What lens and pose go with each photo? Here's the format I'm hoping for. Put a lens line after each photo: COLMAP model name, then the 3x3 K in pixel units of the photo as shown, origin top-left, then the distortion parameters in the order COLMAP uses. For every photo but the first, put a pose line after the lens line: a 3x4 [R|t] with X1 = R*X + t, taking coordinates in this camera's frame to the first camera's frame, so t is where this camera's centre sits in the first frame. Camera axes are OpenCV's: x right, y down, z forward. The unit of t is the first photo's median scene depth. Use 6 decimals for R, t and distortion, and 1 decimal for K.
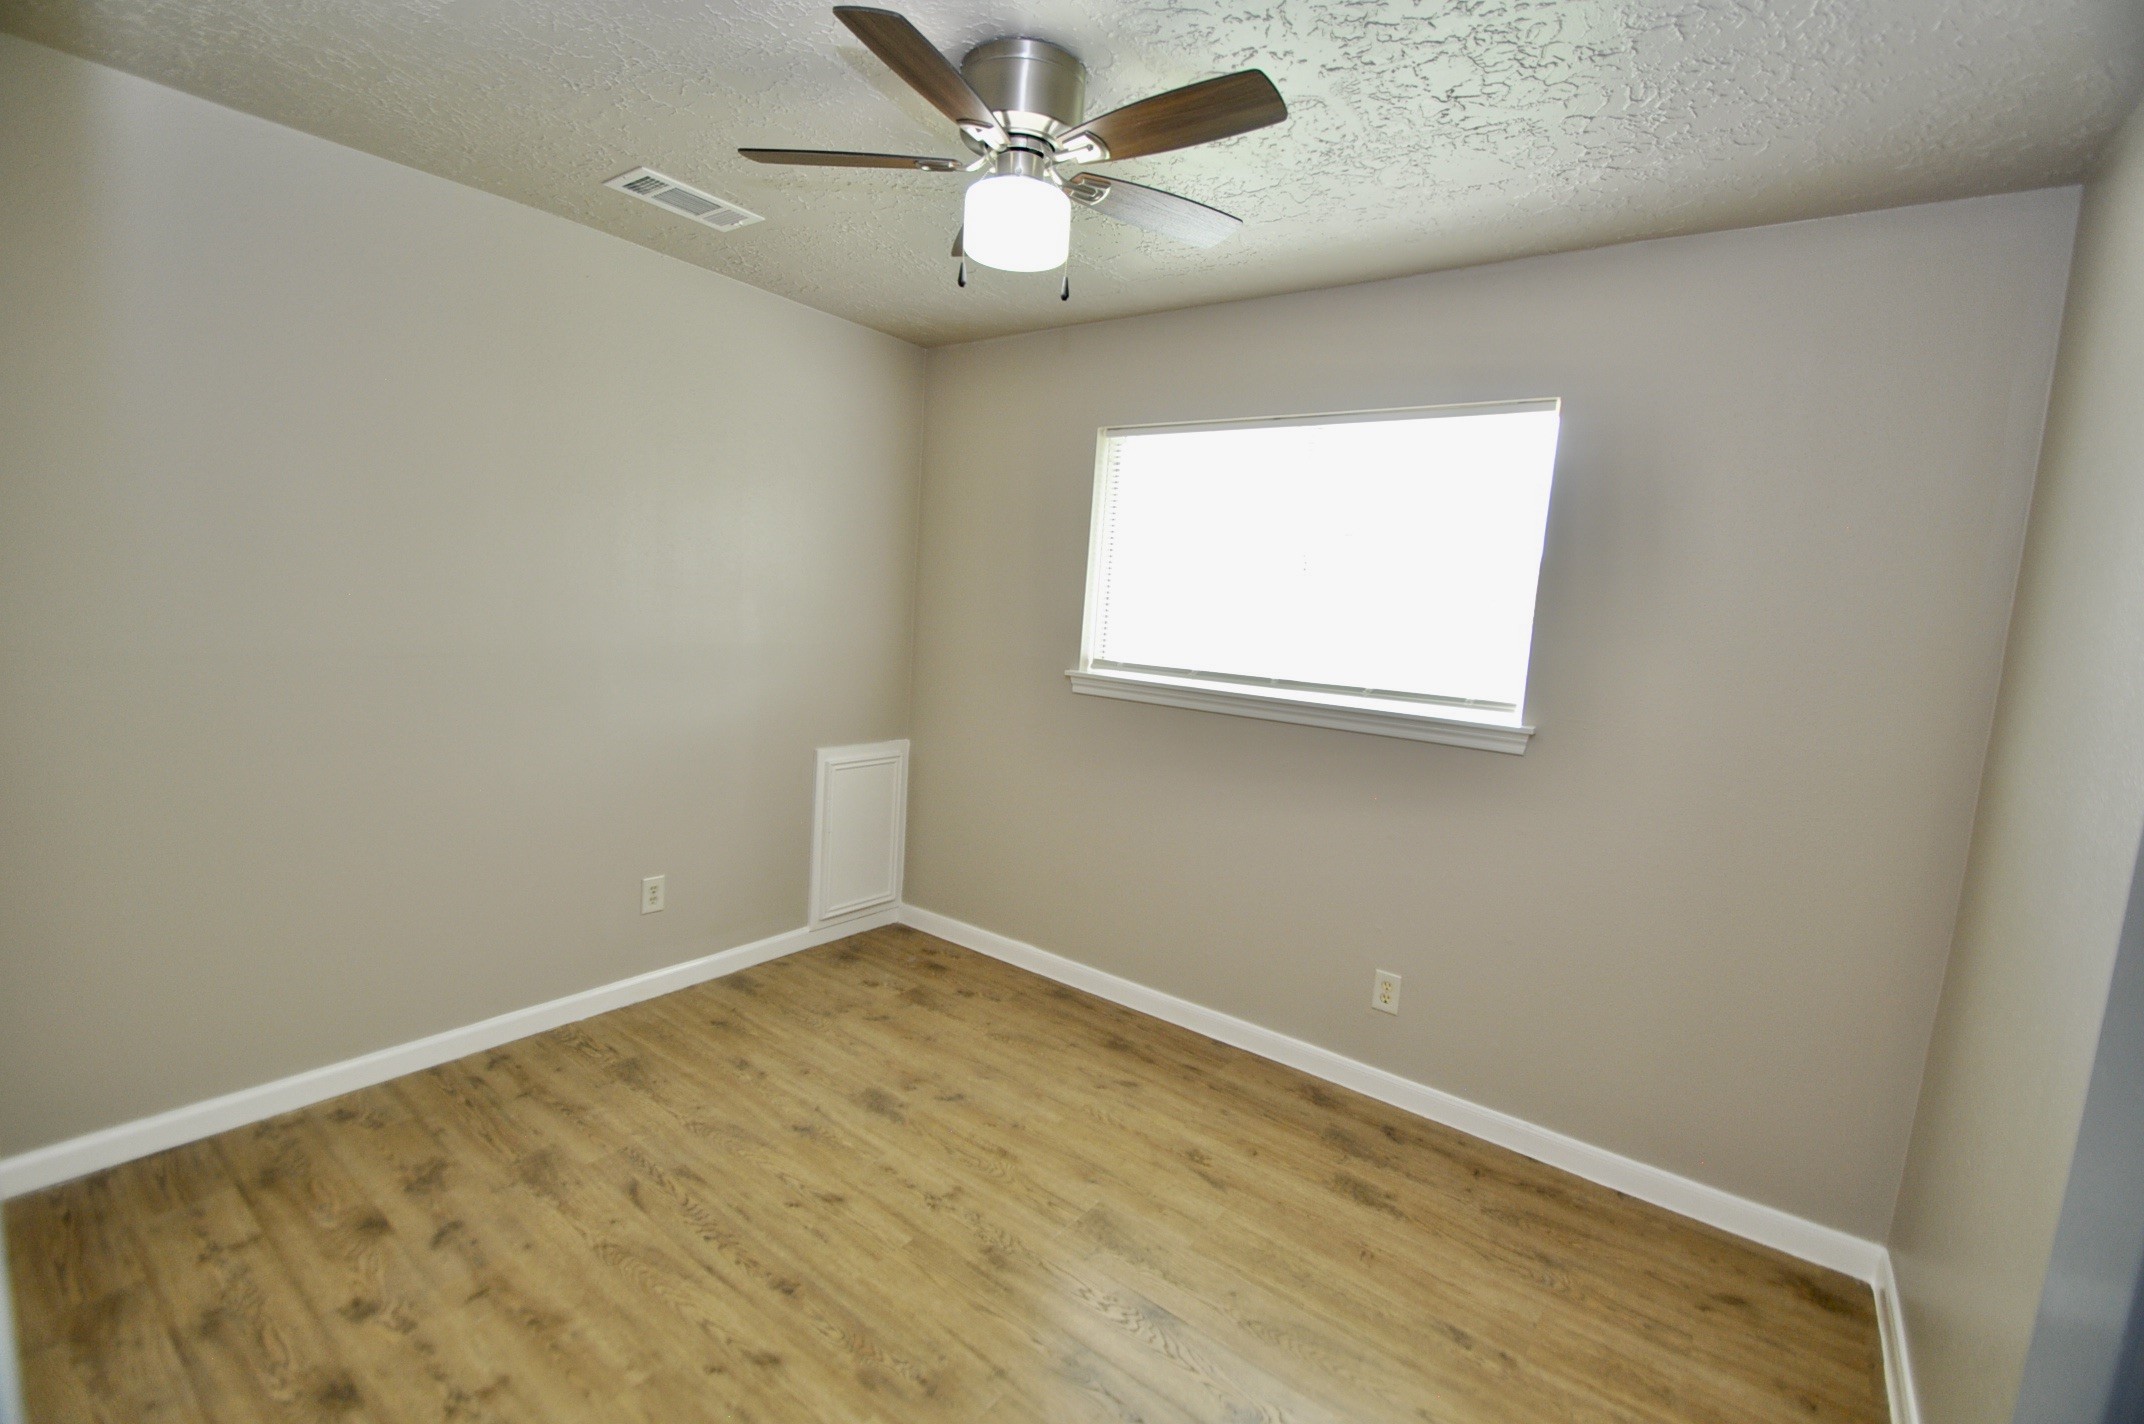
lens RADIAL K [[935.2, 0, 1067.1], [0, 935.2, 705.5], [0, 0, 1]] dist [0.003840, -0.007781]
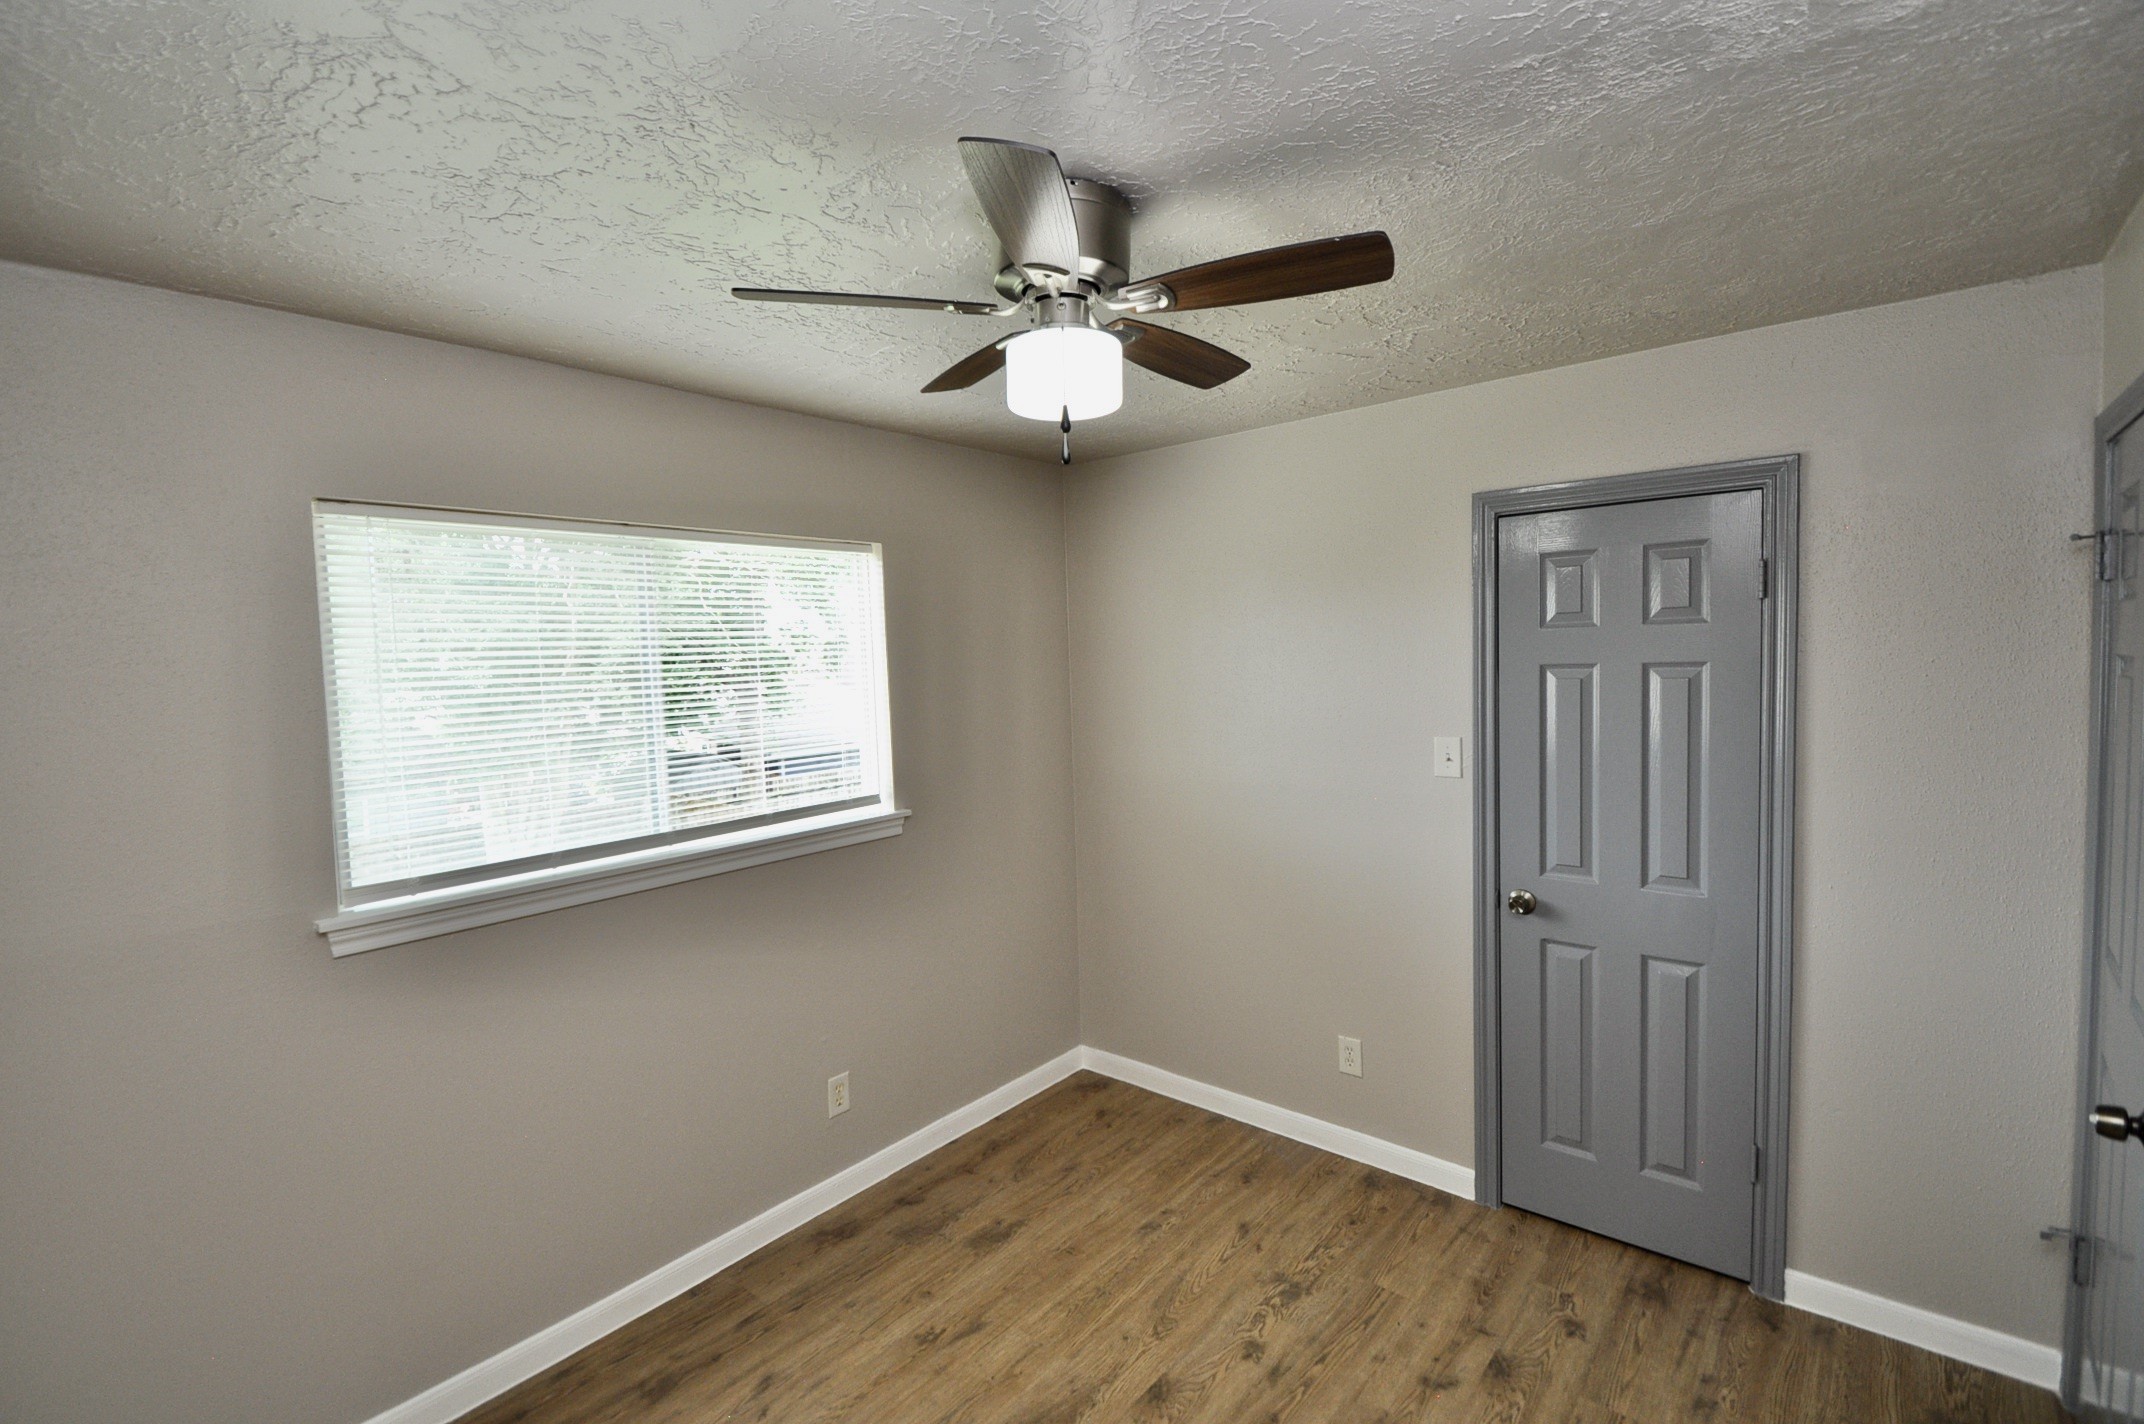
lens RADIAL K [[935.2, 0, 1042.5], [0, 935.2, 701.7], [0, 0, 1]] dist [0.003840, -0.007781]
pose [[0.056725, -0.113270, 0.991944, -0.704190], [0.148016, 0.983518, 0.103843, -0.221271], [-0.987357, 0.140934, 0.072556, 0.722724]]
